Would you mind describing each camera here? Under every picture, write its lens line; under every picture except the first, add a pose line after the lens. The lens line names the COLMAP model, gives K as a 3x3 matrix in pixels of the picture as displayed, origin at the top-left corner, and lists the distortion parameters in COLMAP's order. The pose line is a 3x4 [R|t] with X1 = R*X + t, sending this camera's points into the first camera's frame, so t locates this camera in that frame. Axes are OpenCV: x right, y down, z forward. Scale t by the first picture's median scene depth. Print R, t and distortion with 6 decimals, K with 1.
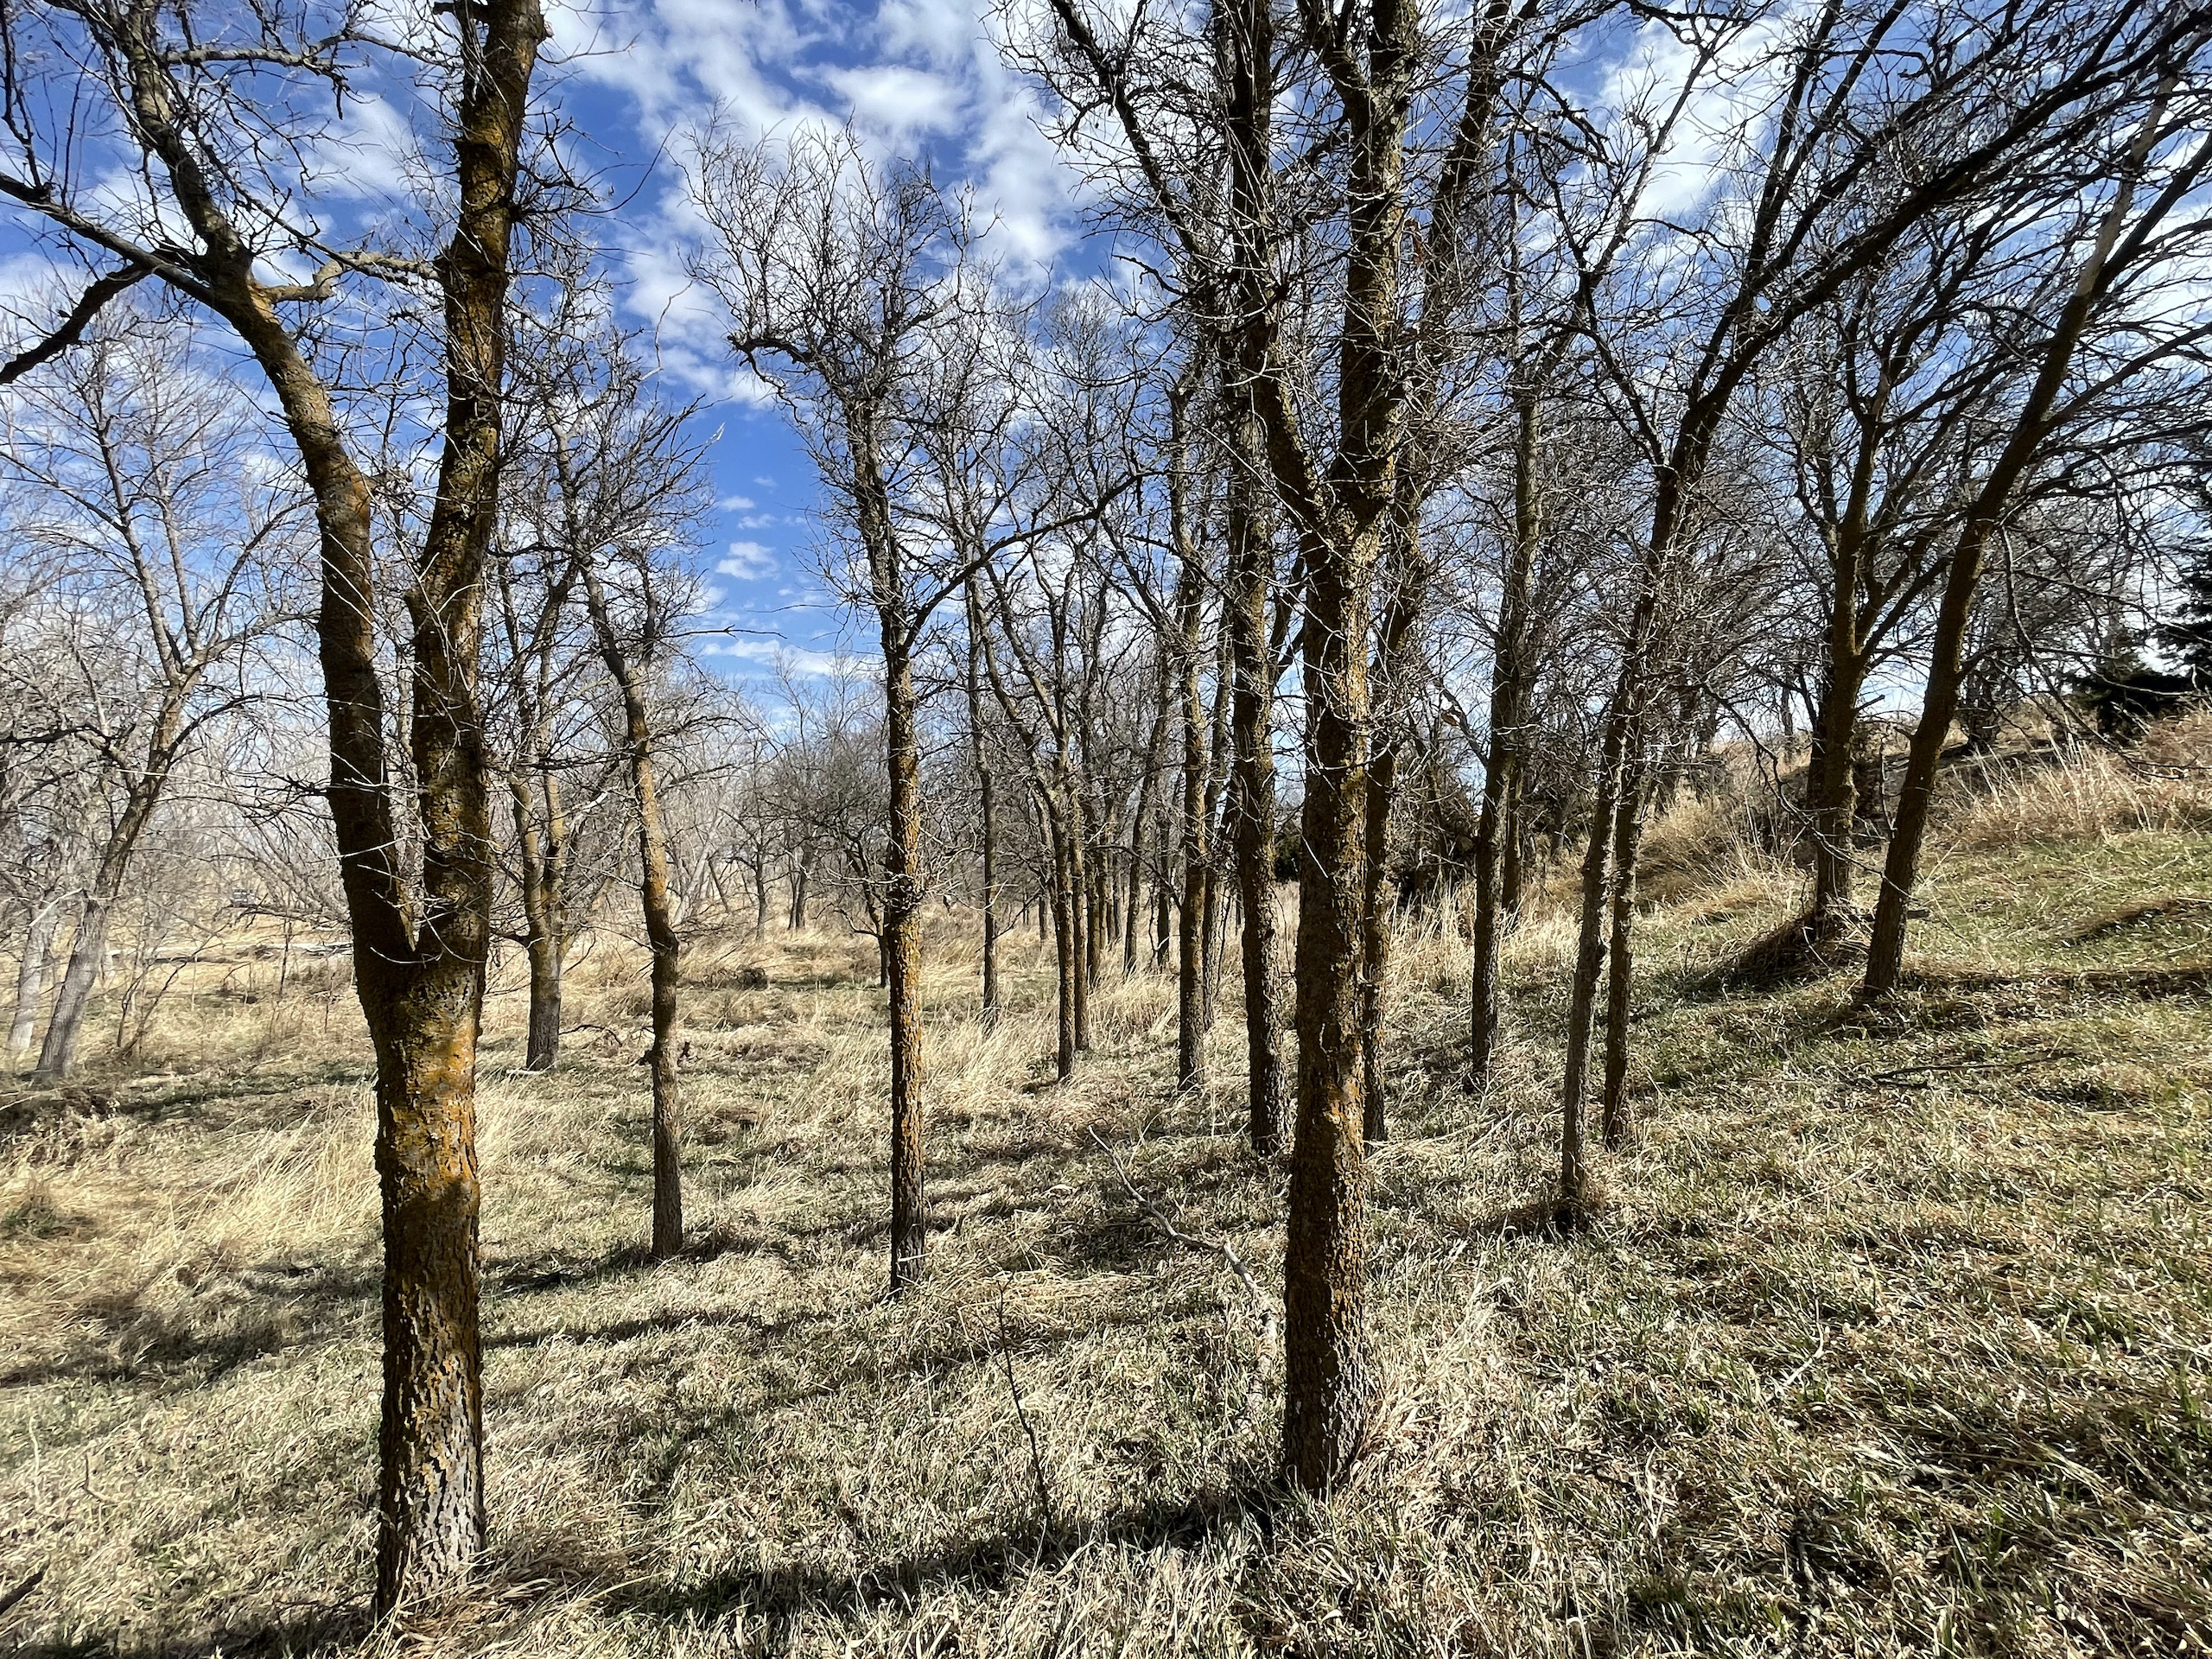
lens RADIAL K [[1172.5, 0, 1107.3], [0, 1172.5, 836.4], [0, 0, 1]] dist [0.001619, 0.000190]
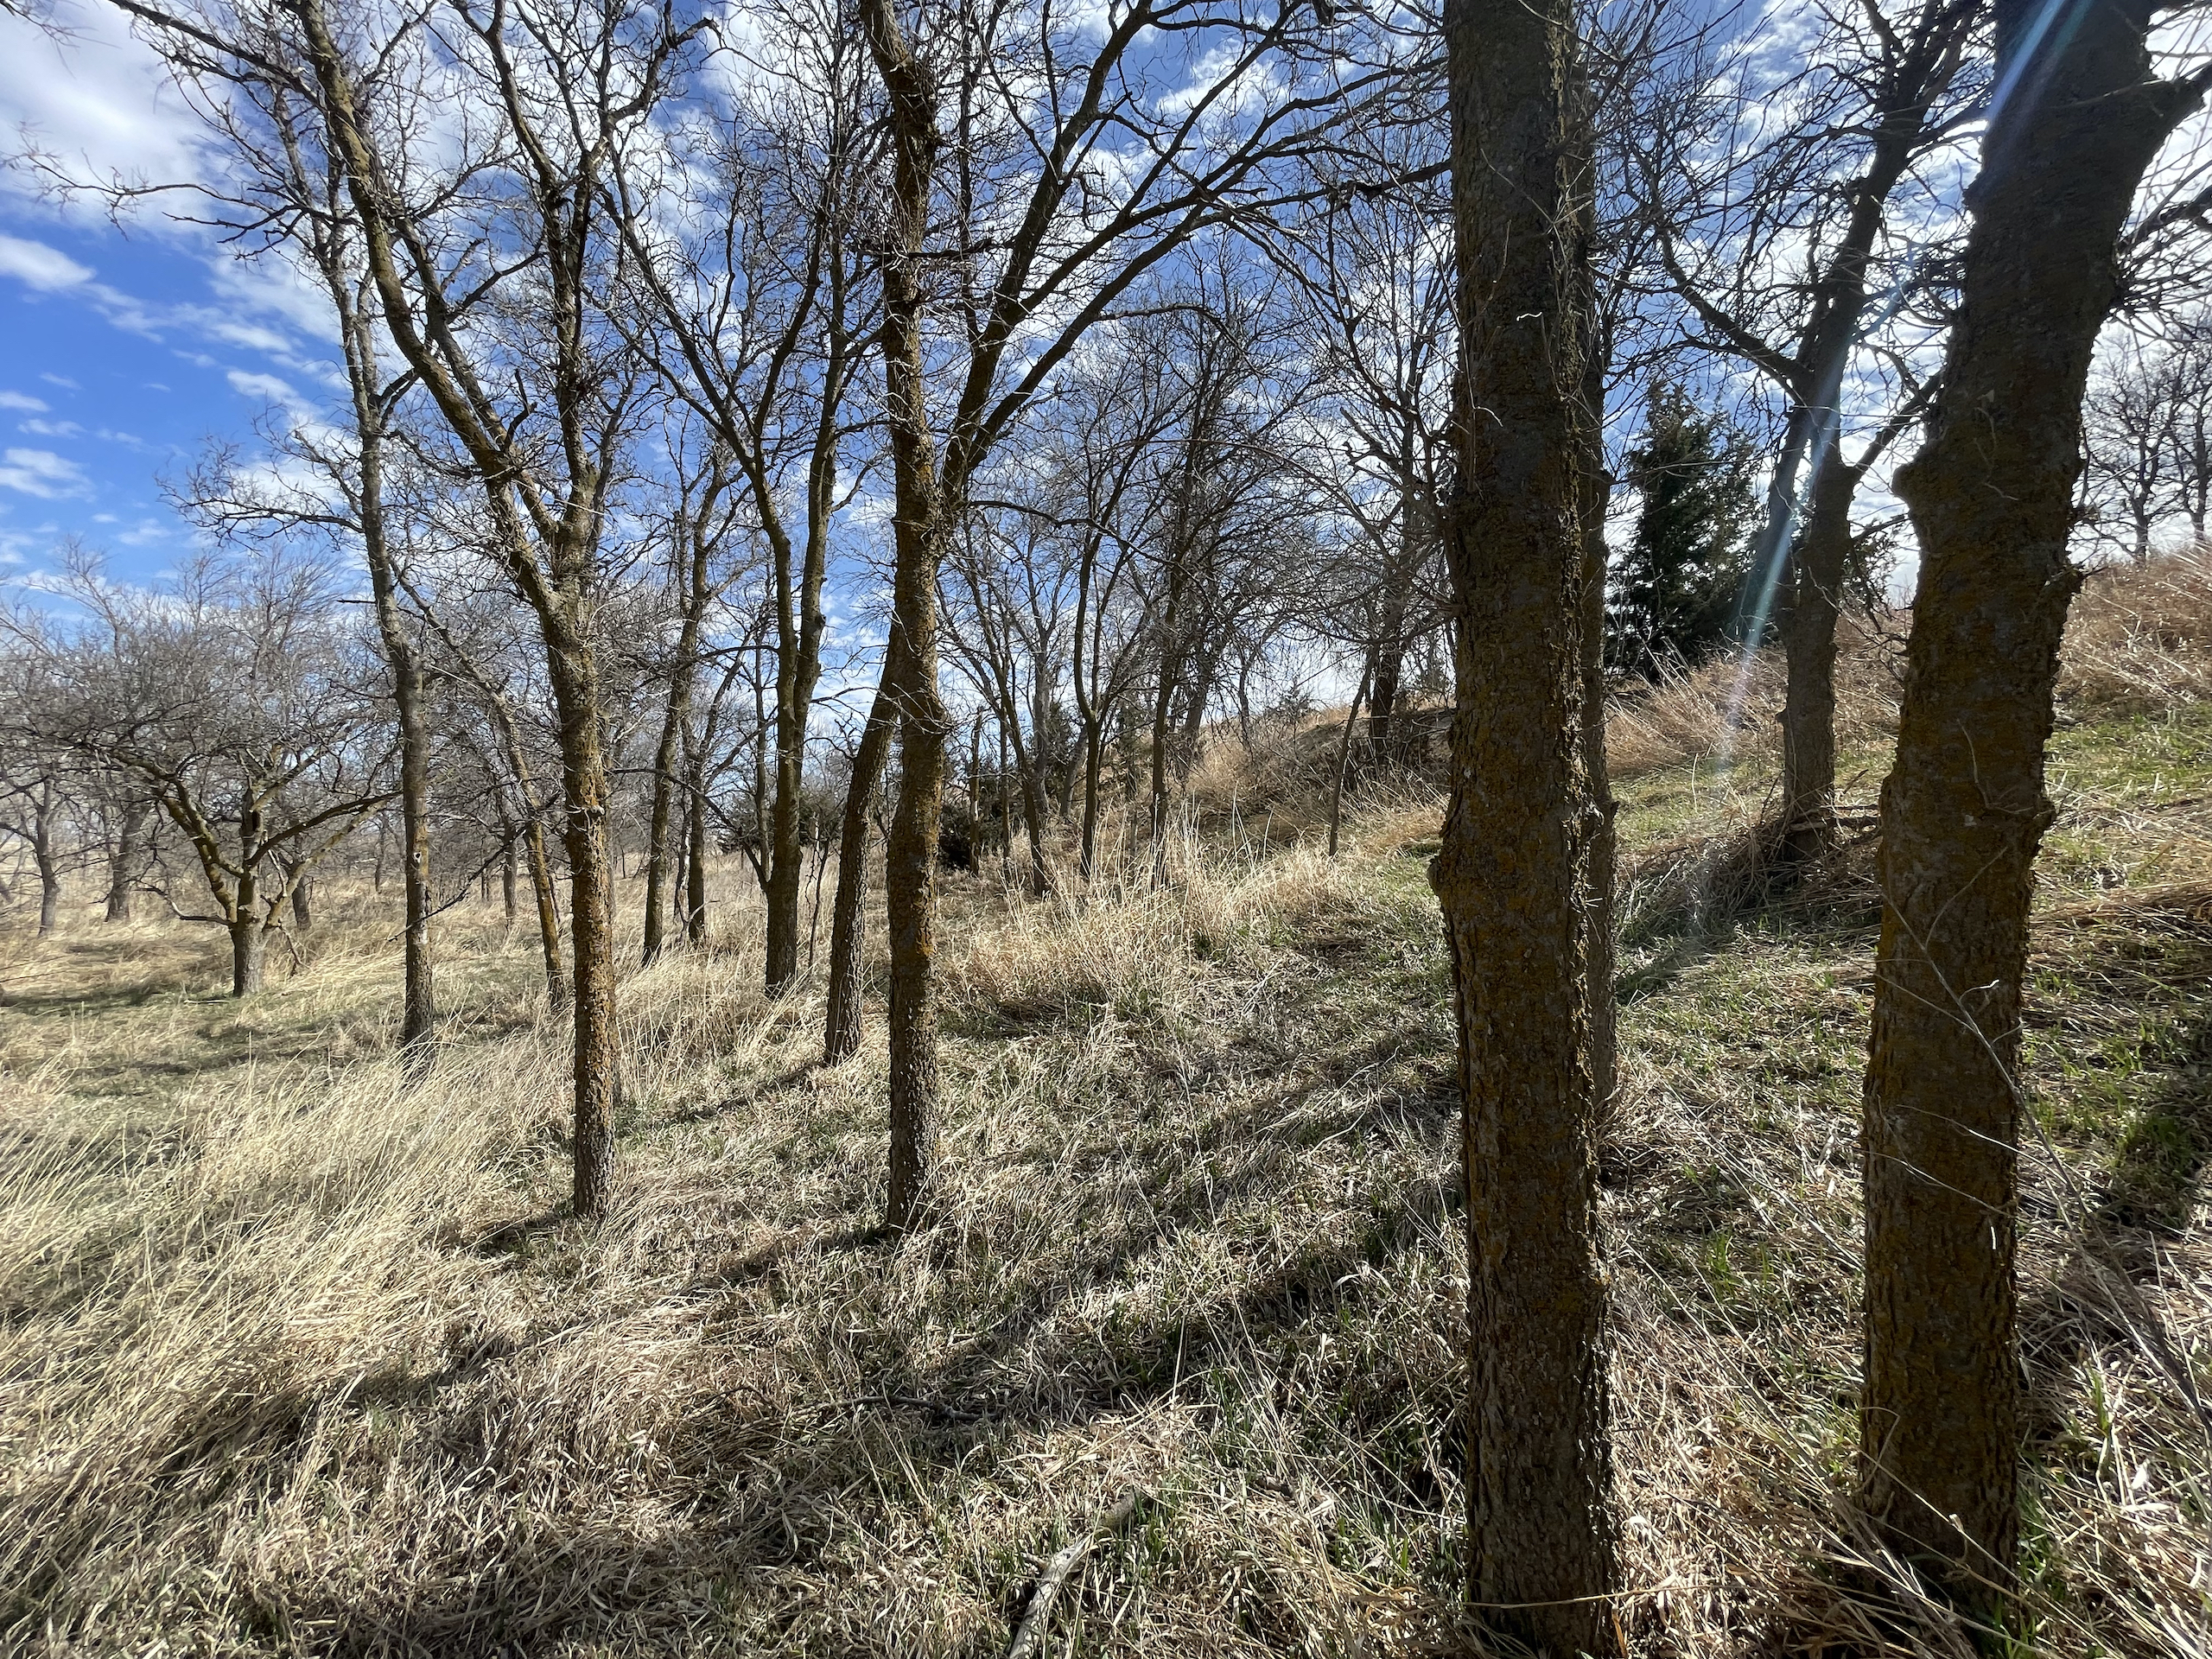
lens RADIAL K [[889.9, 0, 1106.9], [0, 889.9, 833.1], [0, 0, 1]] dist [0.001185, 0.000199]
pose [[0.858090, -0.006570, 0.513458, -0.017289], [0.000231, 0.999923, 0.012408, 0.022867], [-0.513500, -0.010528, 0.858025, 0.255216]]
